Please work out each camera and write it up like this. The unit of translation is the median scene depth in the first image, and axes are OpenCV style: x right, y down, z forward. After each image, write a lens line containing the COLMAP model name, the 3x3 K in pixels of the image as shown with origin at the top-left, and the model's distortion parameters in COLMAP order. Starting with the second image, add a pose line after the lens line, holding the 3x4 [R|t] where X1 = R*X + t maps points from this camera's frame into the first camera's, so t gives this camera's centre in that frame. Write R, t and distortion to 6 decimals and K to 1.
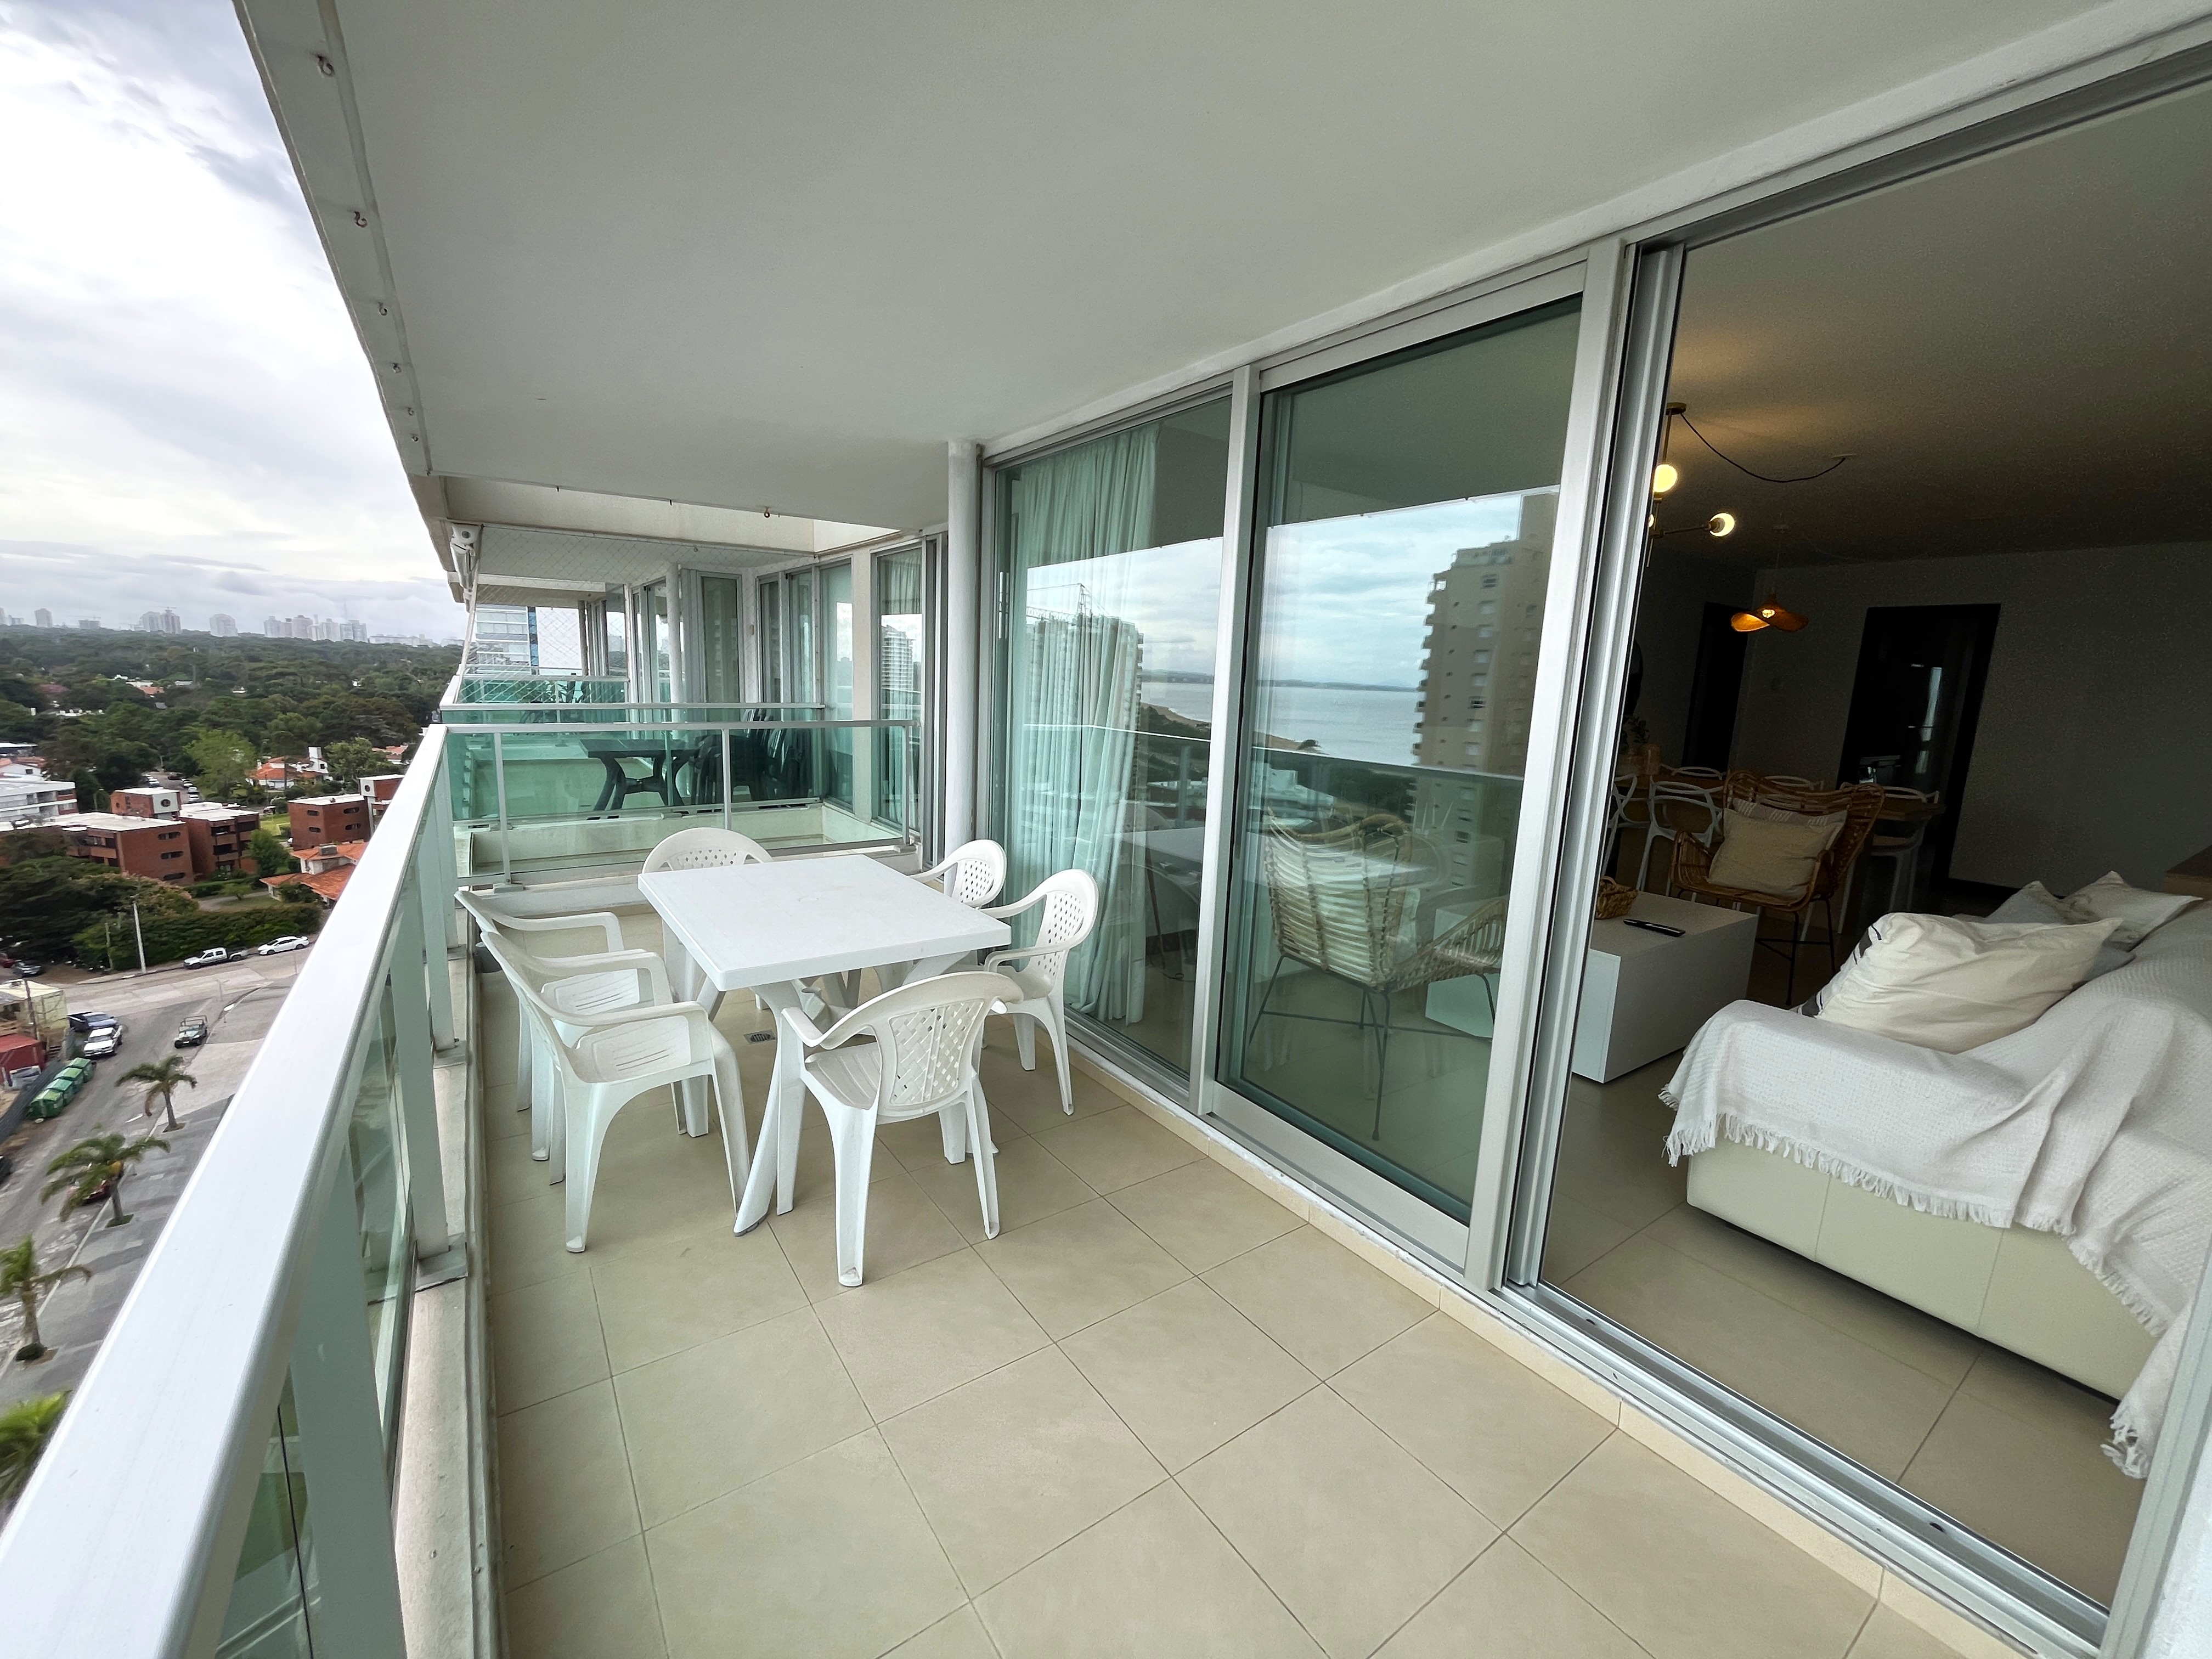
lens RADIAL K [[891.3, 0, 1102.1], [0, 891.3, 827.9], [0, 0, 1]] dist [-0.006457, 0.000005]
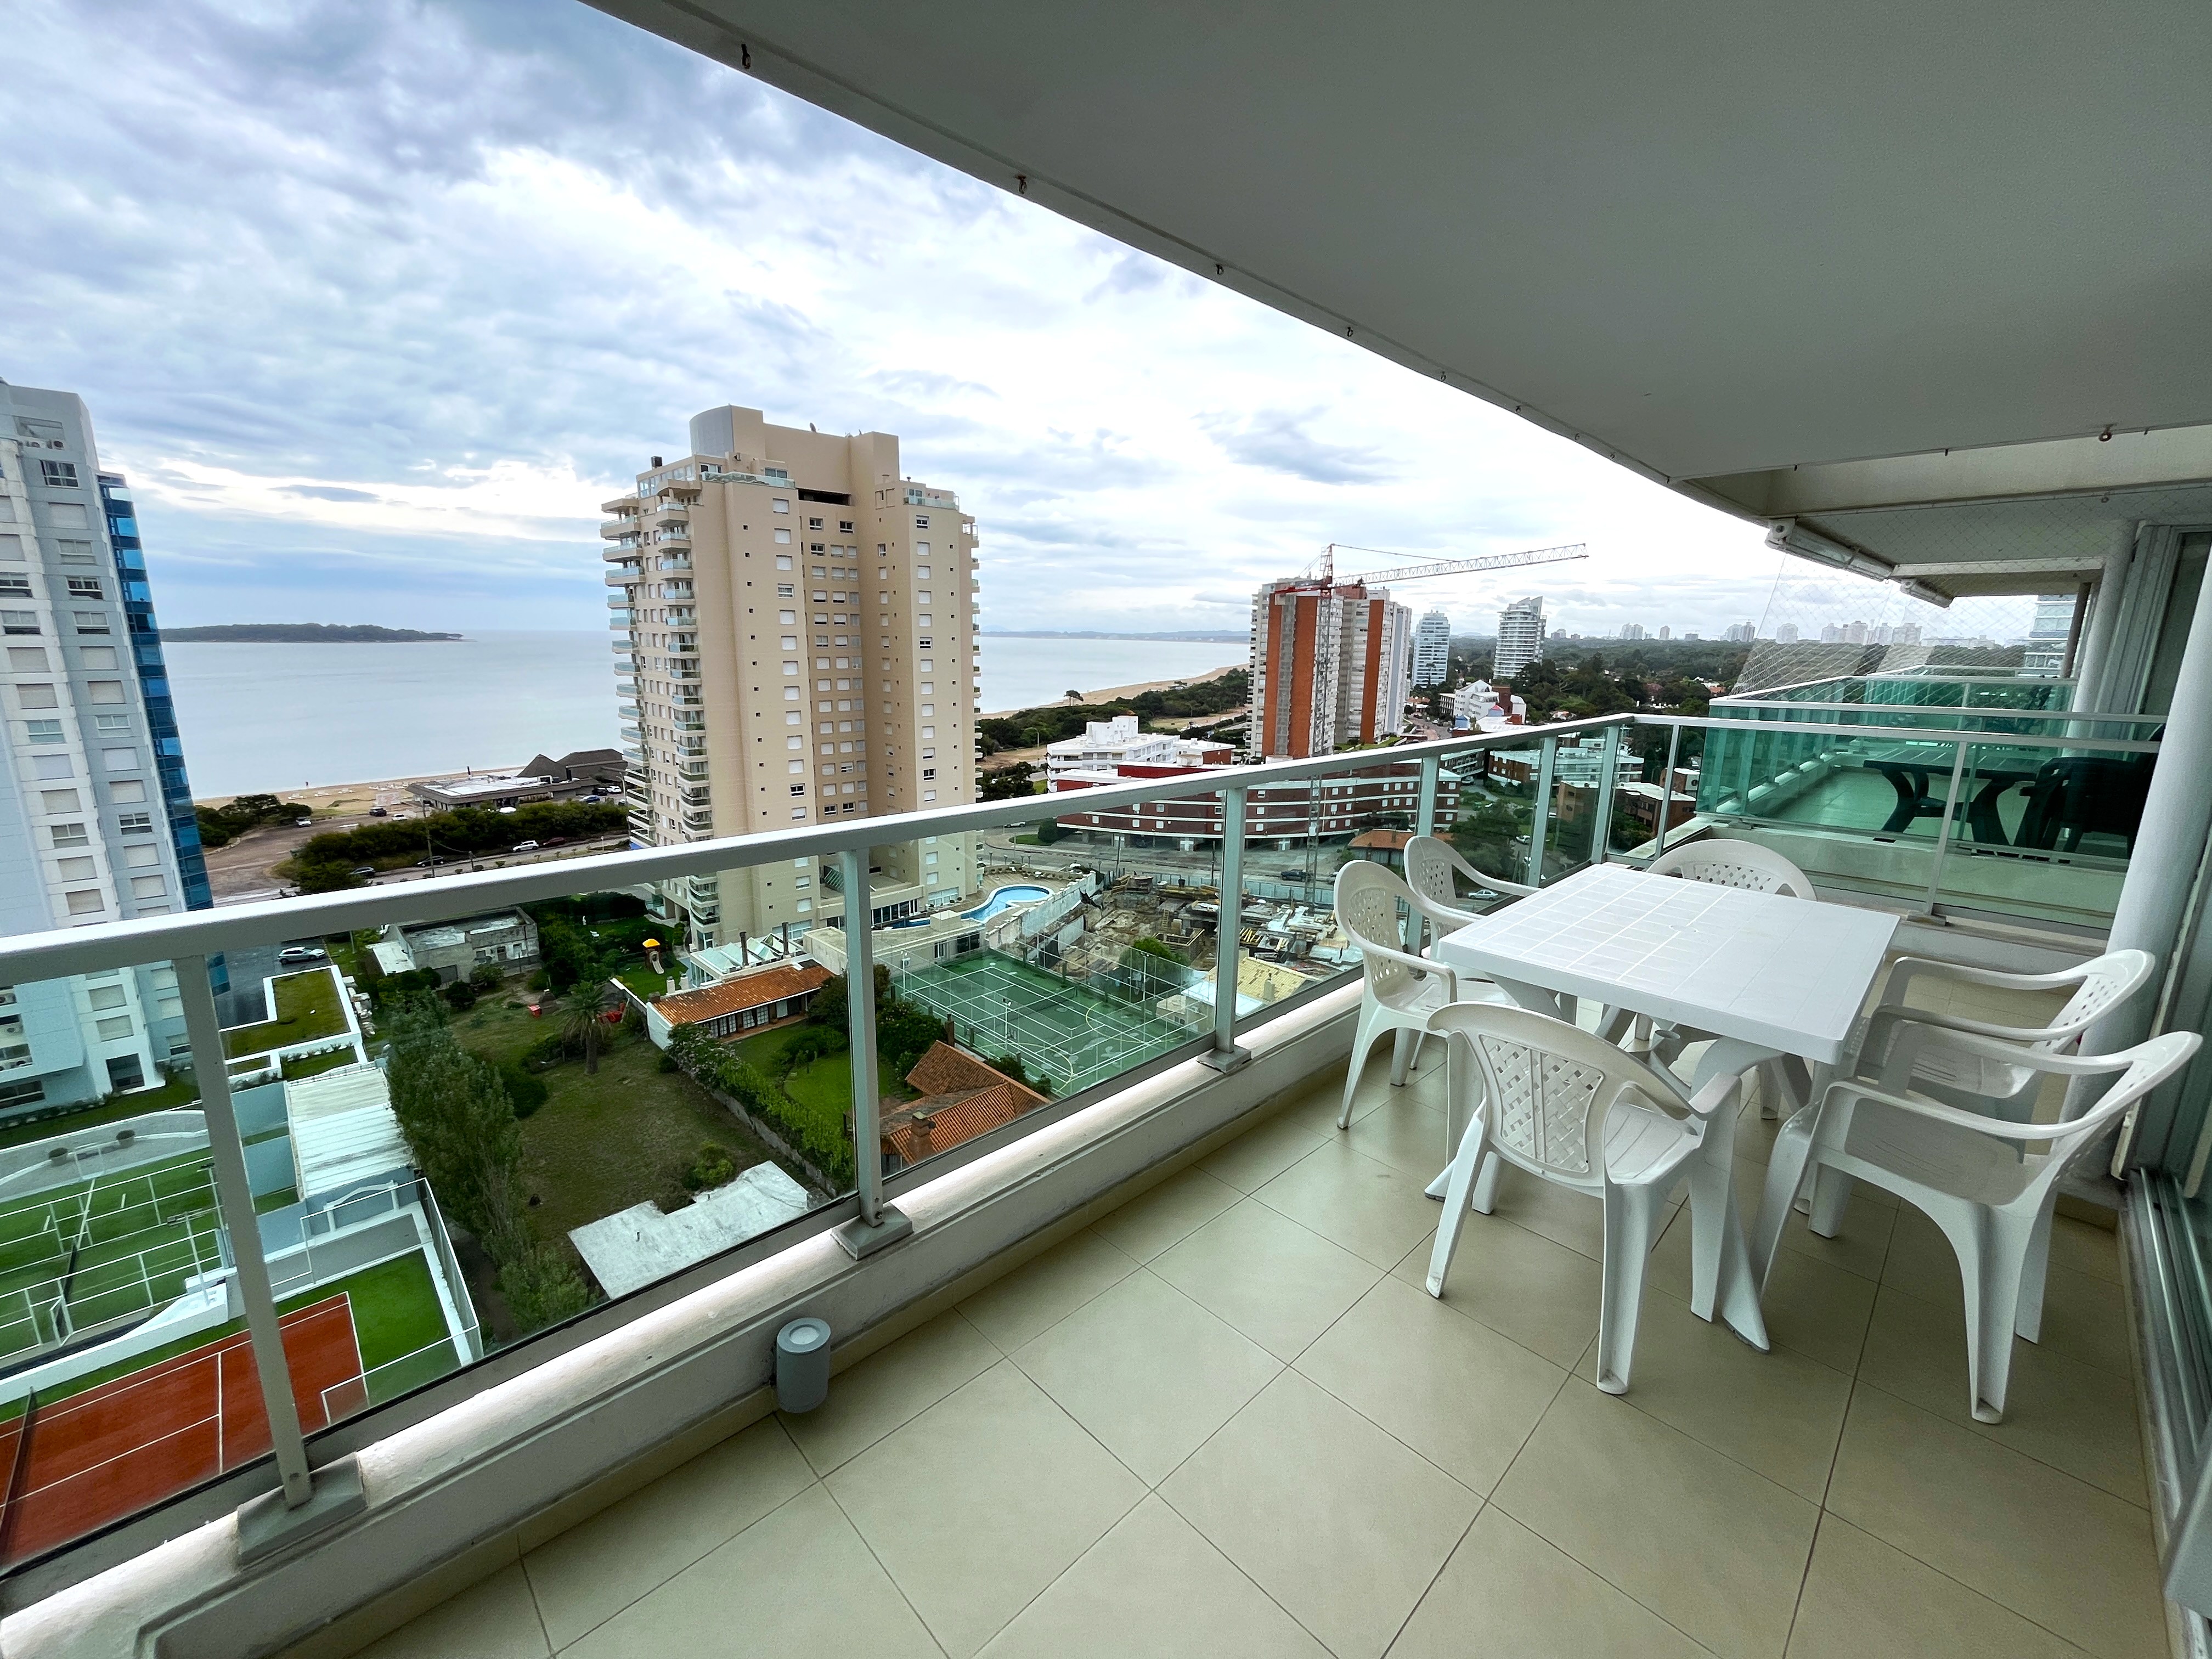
lens RADIAL K [[891.3, 0, 1109.8], [0, 891.3, 827.1], [0, 0, 1]] dist [-0.006457, 0.000005]
pose [[0.160102, 0.168486, -0.972615, 0.138030], [-0.173228, 0.974829, 0.140355, -0.013231], [0.971782, 0.146013, 0.185258, 0.111934]]
